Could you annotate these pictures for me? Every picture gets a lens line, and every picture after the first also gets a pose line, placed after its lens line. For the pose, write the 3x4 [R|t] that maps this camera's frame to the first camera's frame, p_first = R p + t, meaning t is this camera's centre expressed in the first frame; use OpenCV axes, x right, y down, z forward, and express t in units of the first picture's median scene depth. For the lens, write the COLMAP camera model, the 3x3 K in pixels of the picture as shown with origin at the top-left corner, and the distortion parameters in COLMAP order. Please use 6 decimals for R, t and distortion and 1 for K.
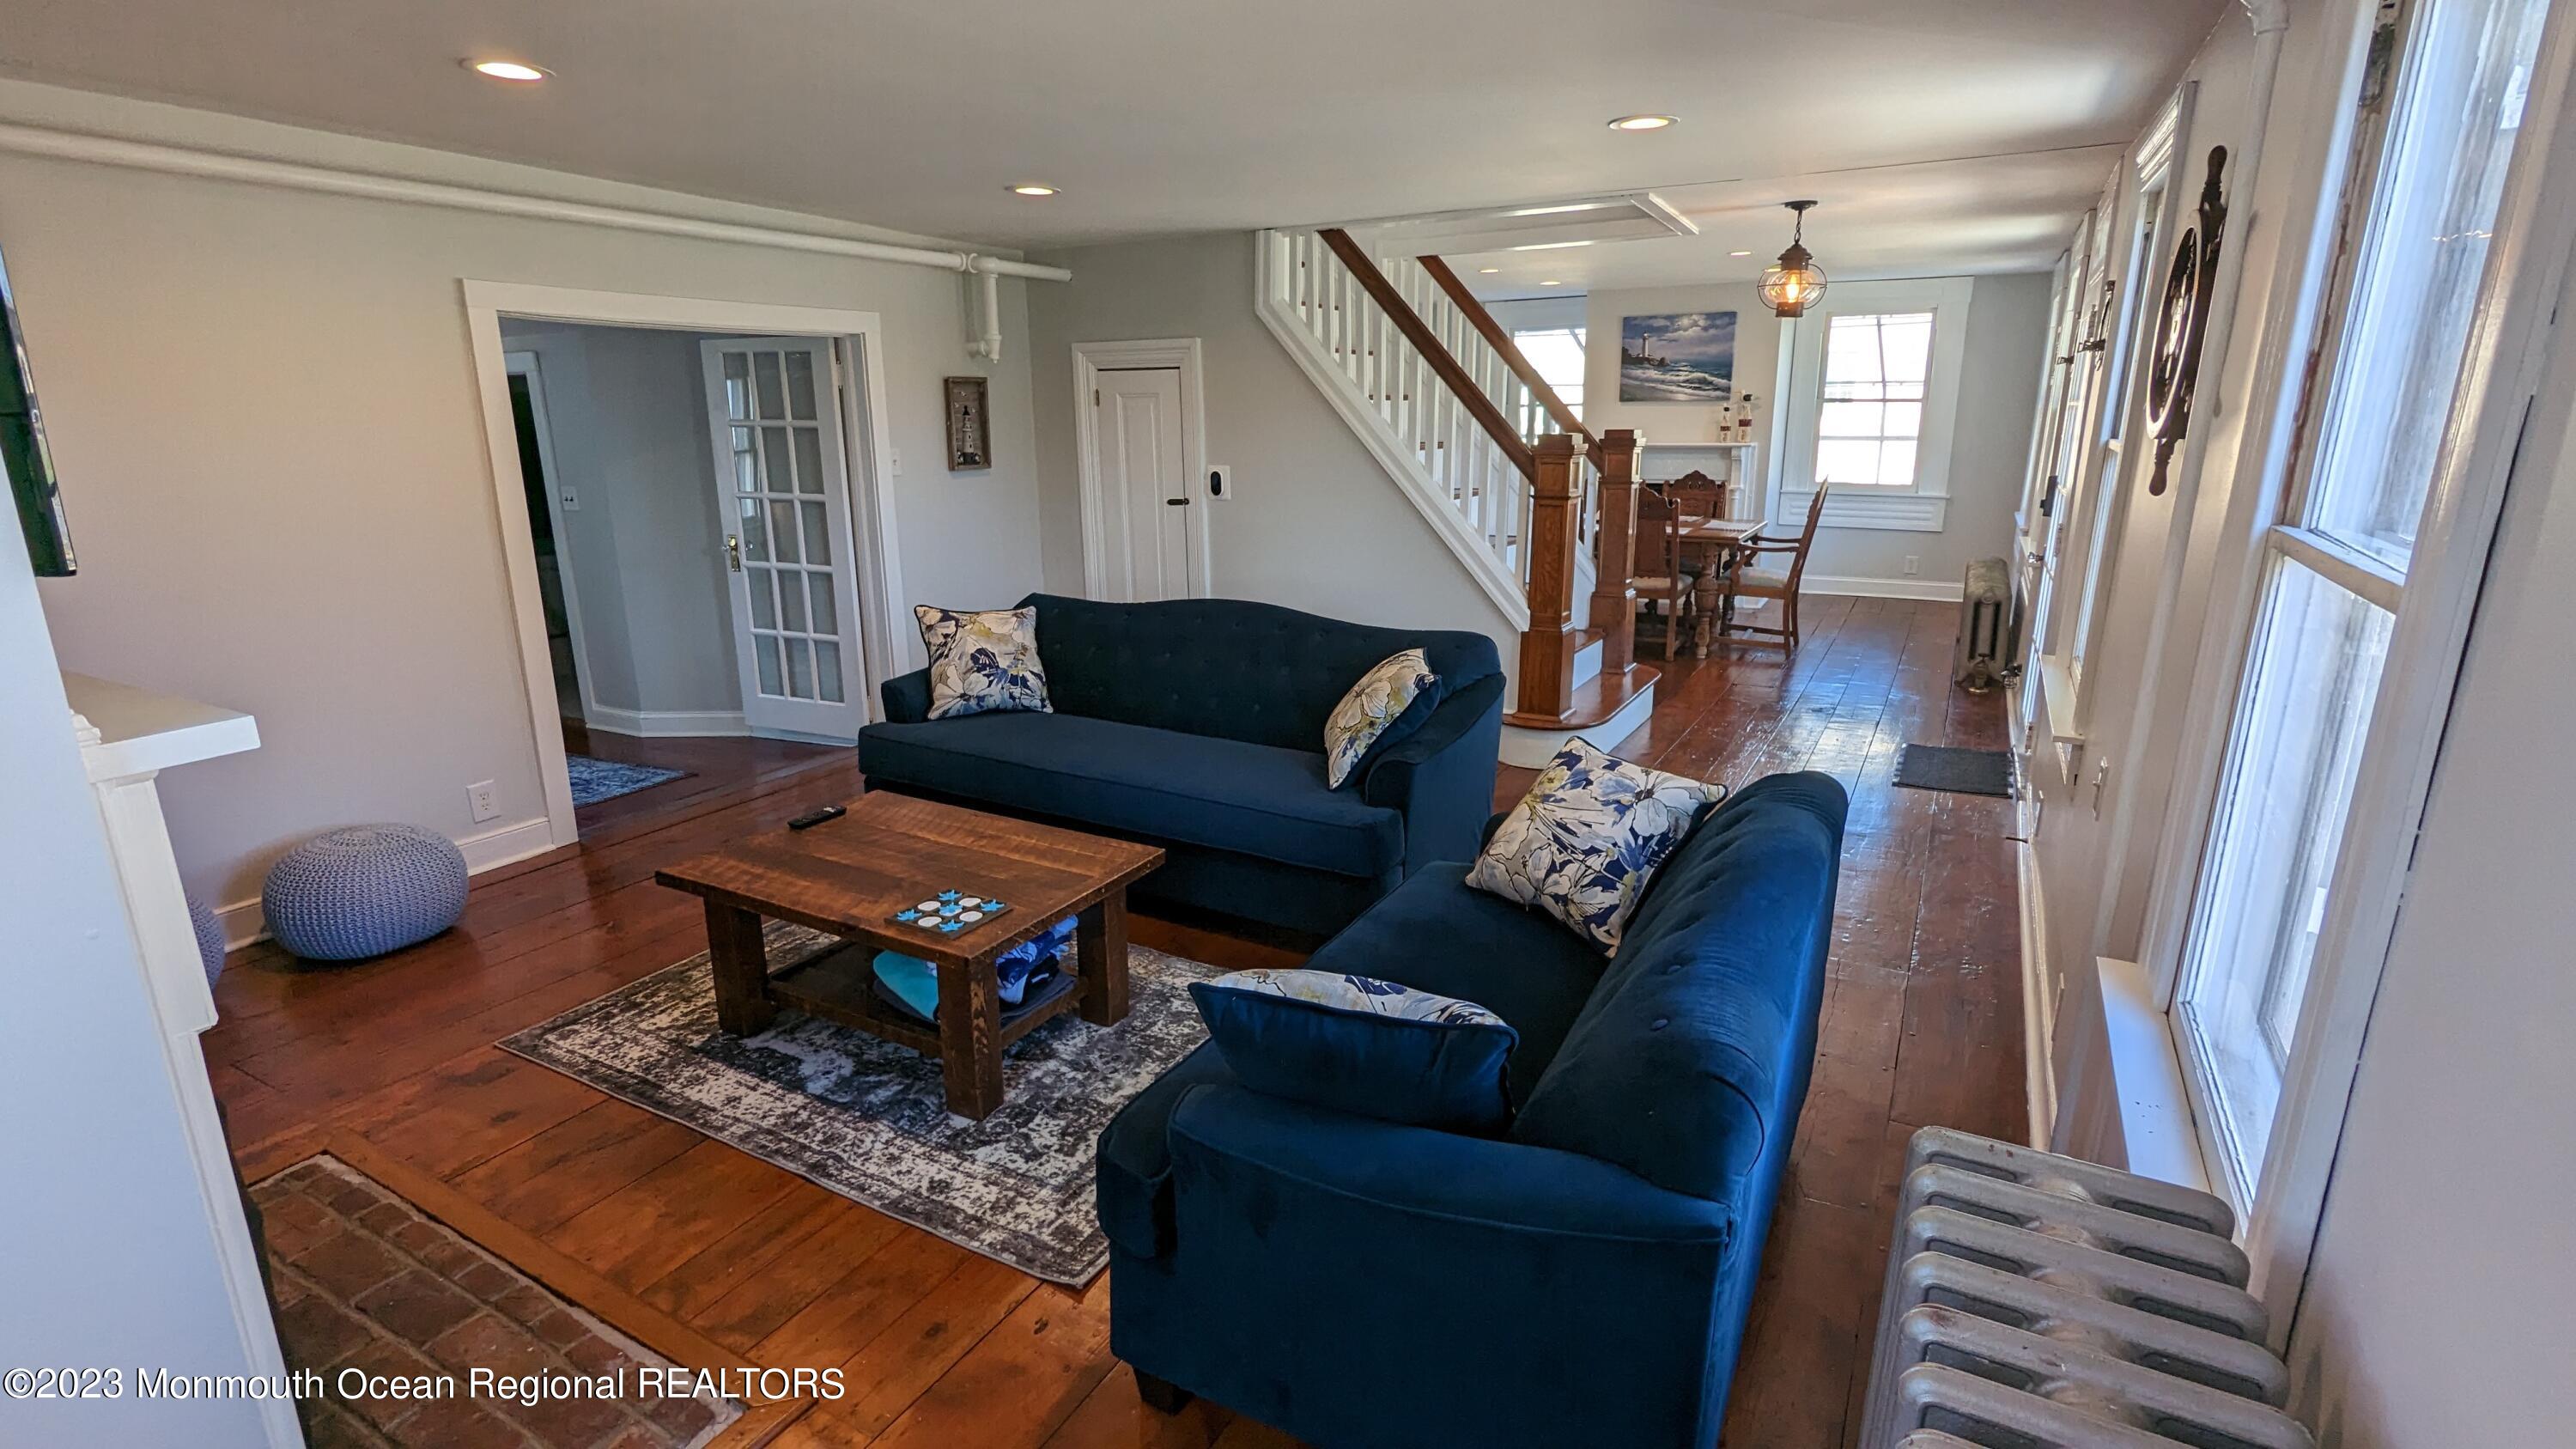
lens RADIAL K [[1224.7, 0, 1288.0], [0, 1224.7, 724.5], [0, 0, 1]] dist [0.001547, 0.000731]
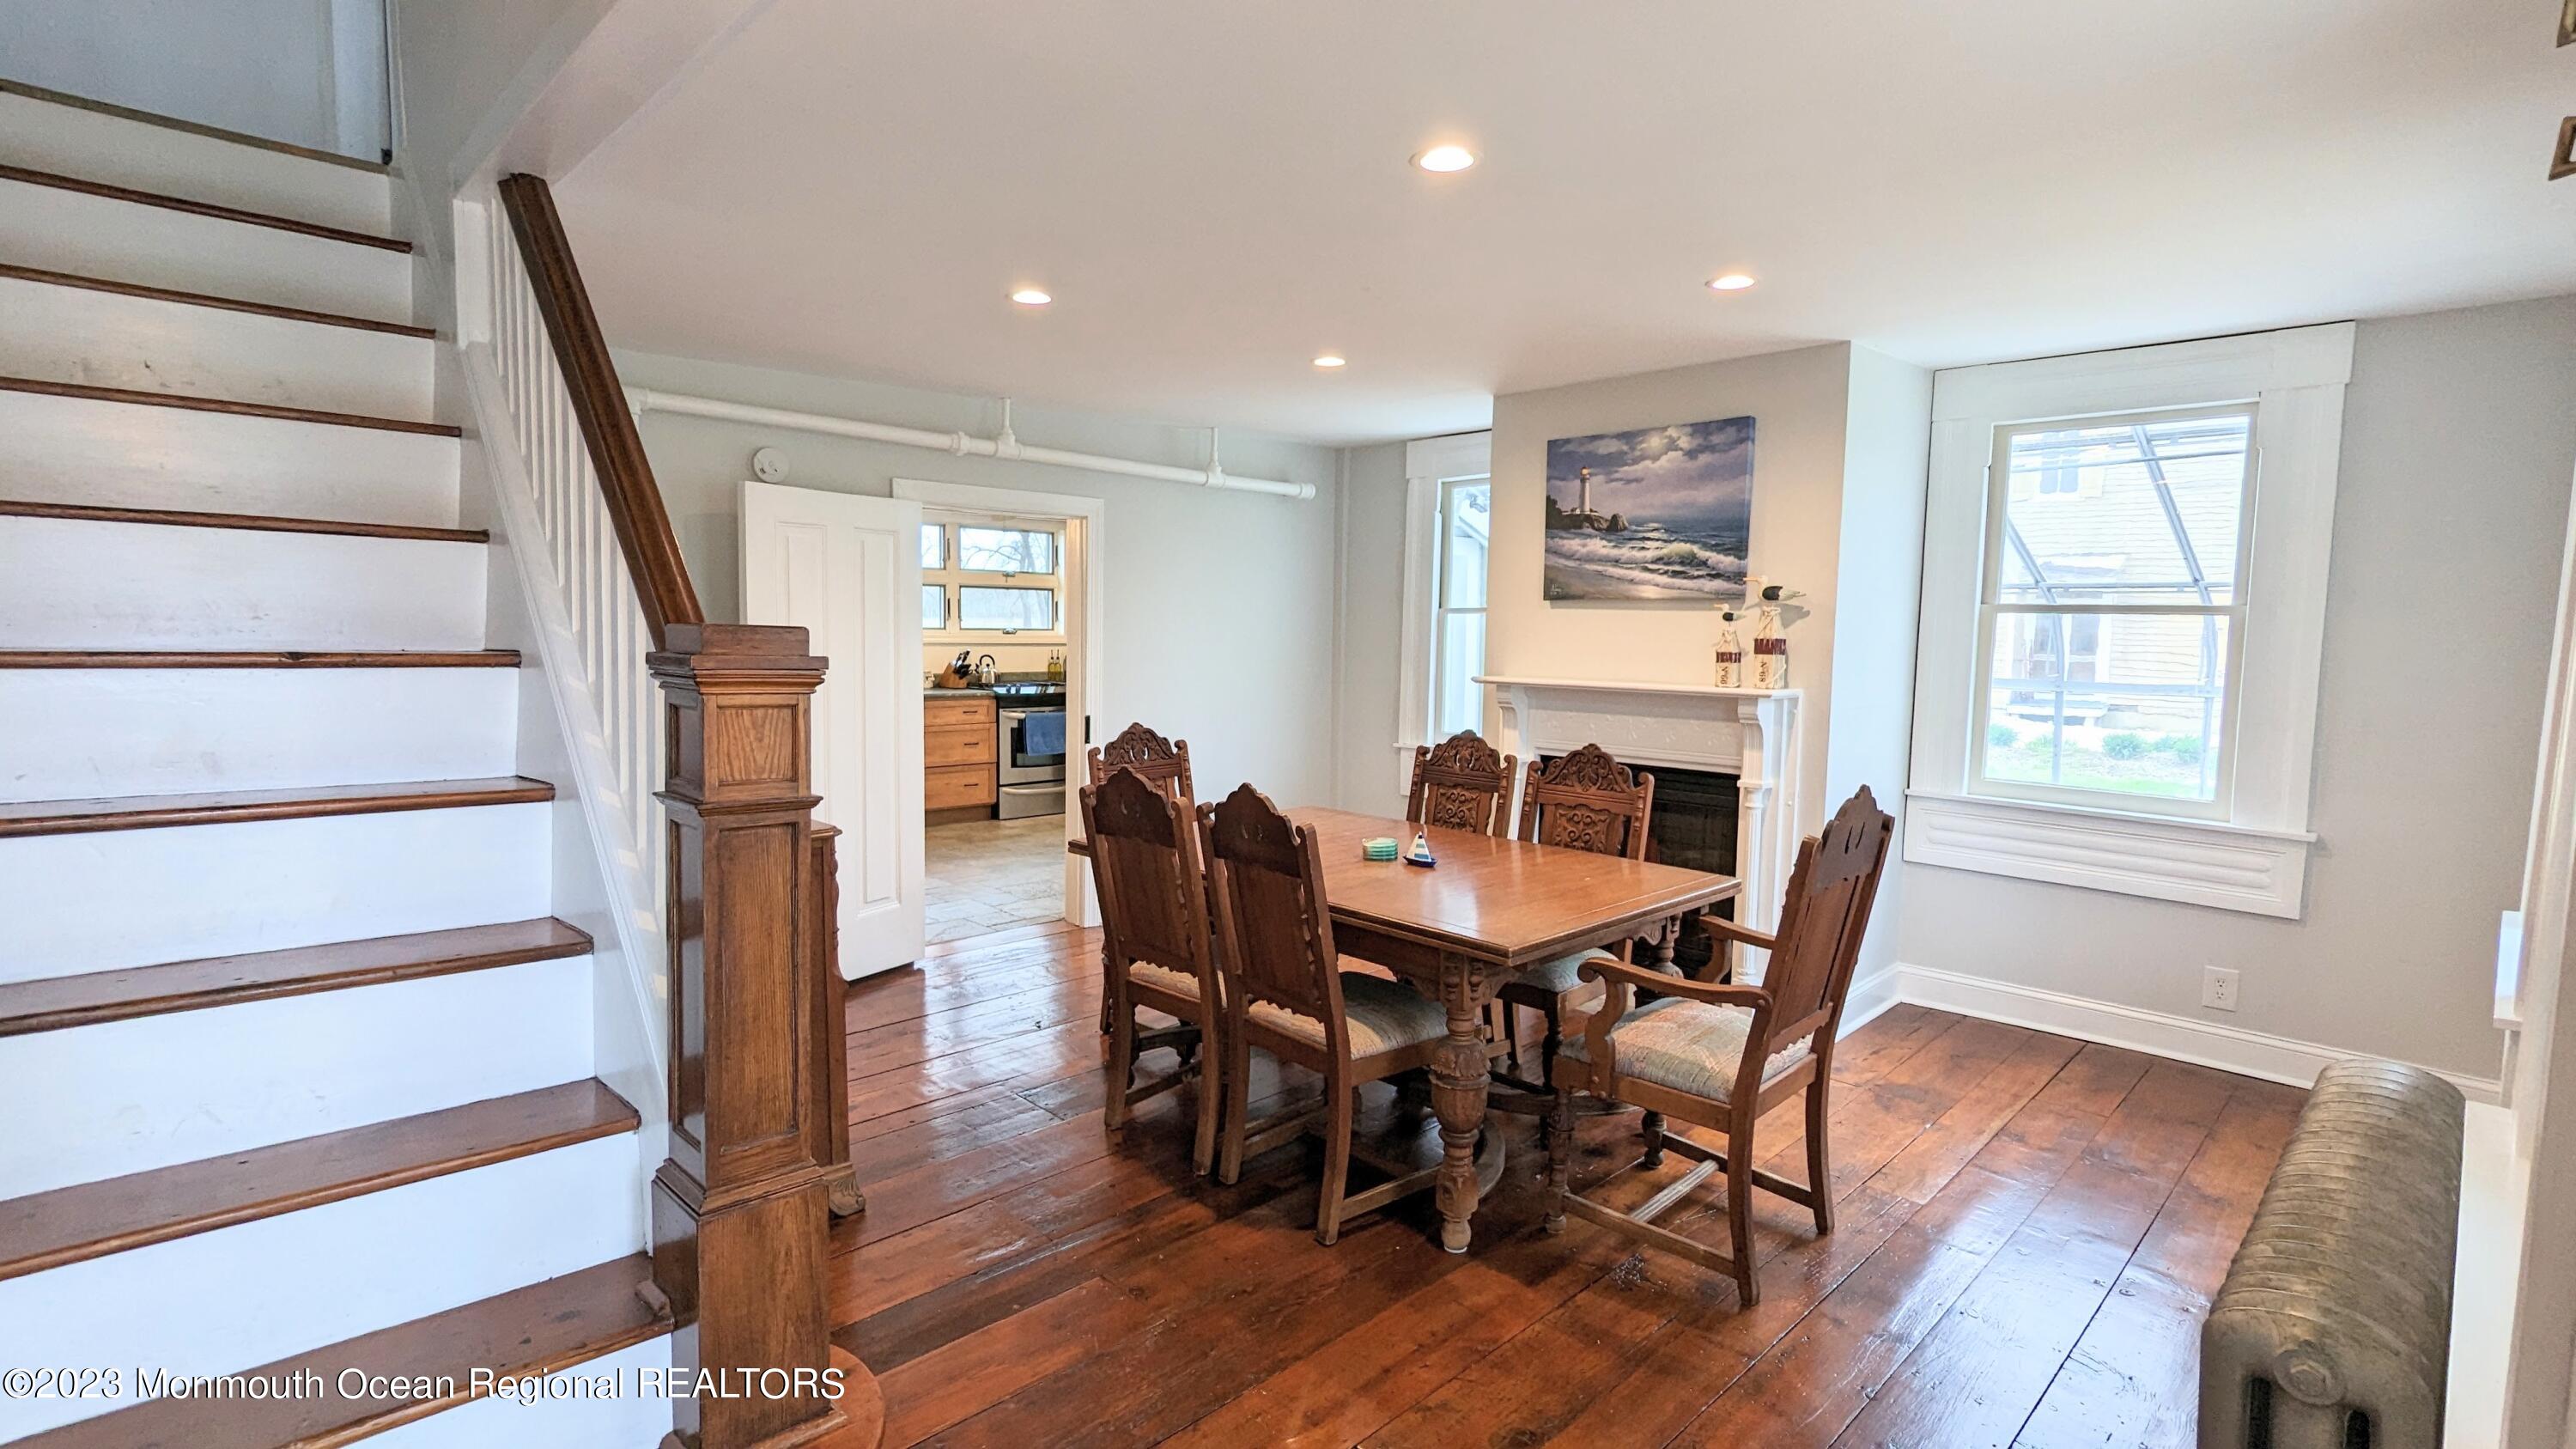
lens RADIAL K [[1224.7, 0, 1288.0], [0, 1224.7, 724.5], [0, 0, 1]] dist [0.001547, 0.000731]
pose [[0.958135, 0.049680, -0.281972, 0.326728], [-0.098596, 0.981847, -0.162038, -0.123851], [0.268804, 0.183055, 0.945640, 0.516496]]
